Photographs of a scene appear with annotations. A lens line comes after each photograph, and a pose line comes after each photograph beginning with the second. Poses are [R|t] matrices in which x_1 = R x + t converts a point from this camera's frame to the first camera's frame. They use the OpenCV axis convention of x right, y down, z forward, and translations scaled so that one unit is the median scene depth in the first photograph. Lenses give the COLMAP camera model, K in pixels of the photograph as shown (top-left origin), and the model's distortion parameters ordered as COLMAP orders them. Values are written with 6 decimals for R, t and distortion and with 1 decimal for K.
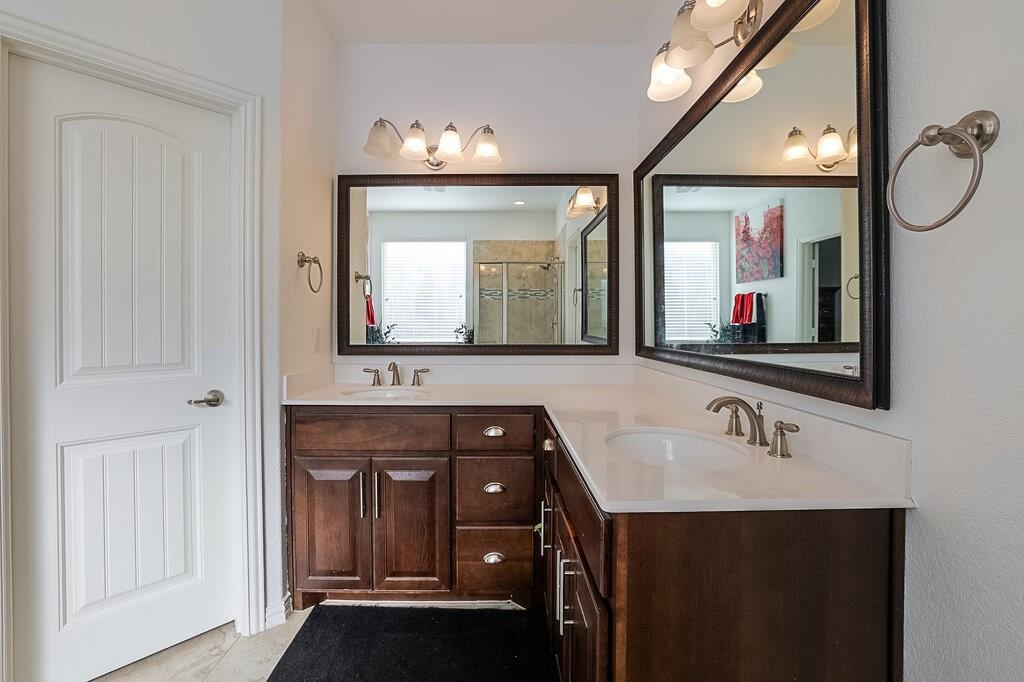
lens RADIAL K [[452.1, 0, 511.7], [0, 452.1, 327.2], [0, 0, 1]] dist [-0.043768, 0.007292]
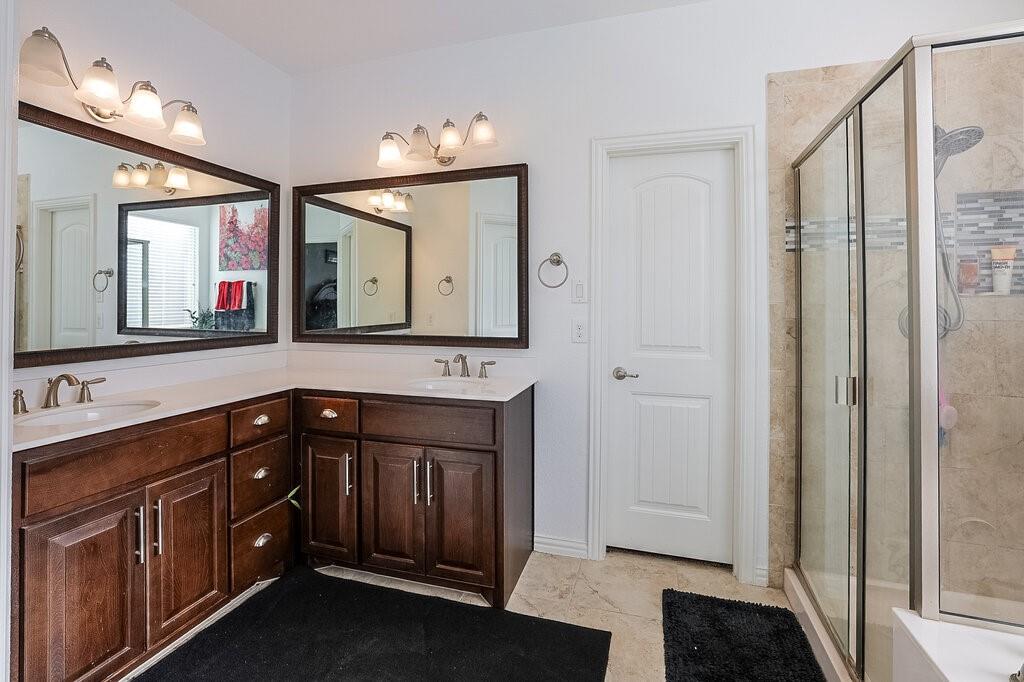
lens RADIAL K [[454.3, 0, 513.8], [0, 454.3, 314.8], [0, 0, 1]] dist [-0.019222, 0.007706]
pose [[0.319371, -0.022724, 0.947357, -0.723851], [0.011752, 0.999731, 0.020019, -0.026113], [-0.947557, 0.004740, 0.319552, 0.080602]]
